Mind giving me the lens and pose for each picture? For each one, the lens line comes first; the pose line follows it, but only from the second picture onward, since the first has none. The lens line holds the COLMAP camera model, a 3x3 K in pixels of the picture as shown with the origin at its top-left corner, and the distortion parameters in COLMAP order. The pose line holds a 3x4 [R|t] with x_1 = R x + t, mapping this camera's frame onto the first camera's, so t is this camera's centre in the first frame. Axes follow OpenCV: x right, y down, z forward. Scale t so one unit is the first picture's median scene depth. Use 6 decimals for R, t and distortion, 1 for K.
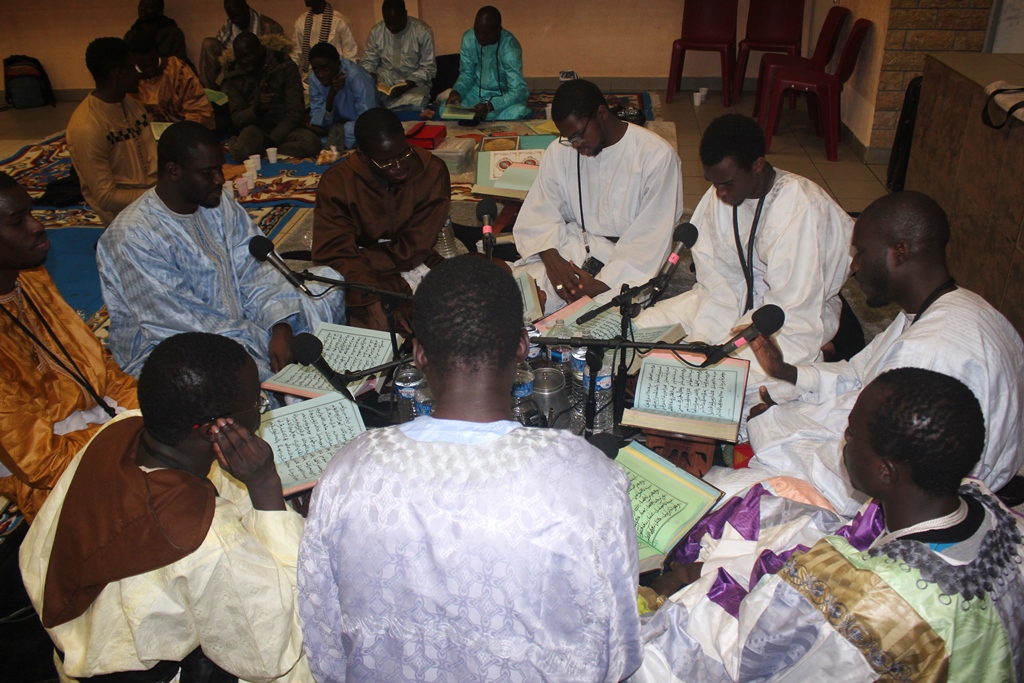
lens RADIAL K [[833.5, 0, 512.0], [0, 833.5, 341.5], [0, 0, 1]] dist [0.005779, 0.000423]
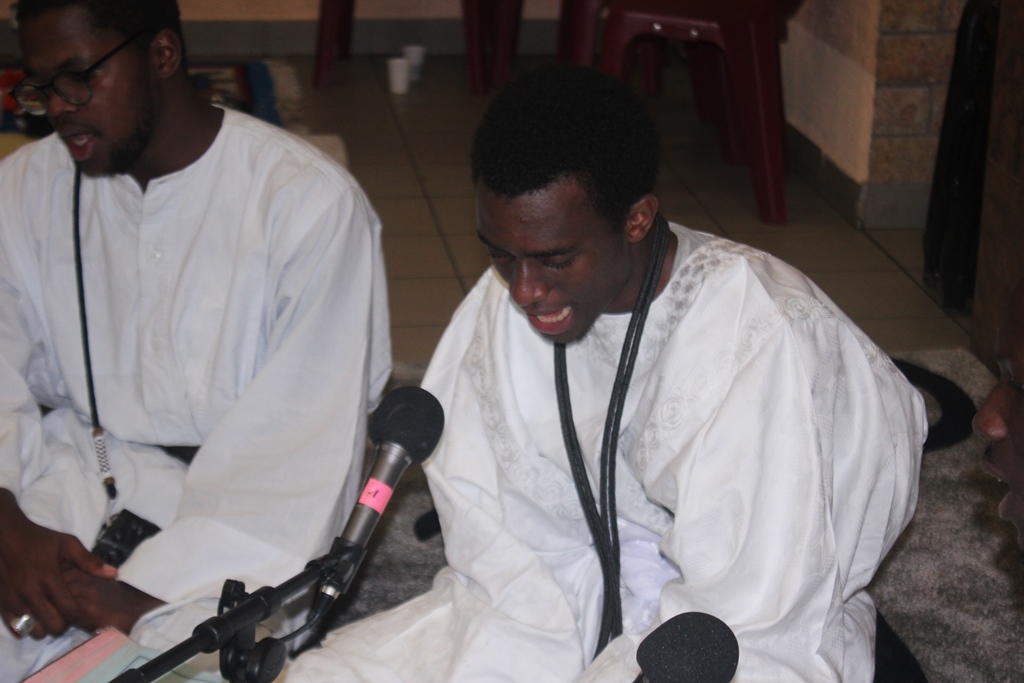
lens RADIAL K [[1549.9, 0, 512.0], [0, 1549.9, 341.5], [0, 0, 1]] dist [-0.021221, 0.010583]
pose [[0.937352, -0.002765, 0.348373, 0.028244], [0.071119, 0.980429, -0.183576, -0.044482], [-0.341047, 0.196851, 0.919204, 0.405095]]
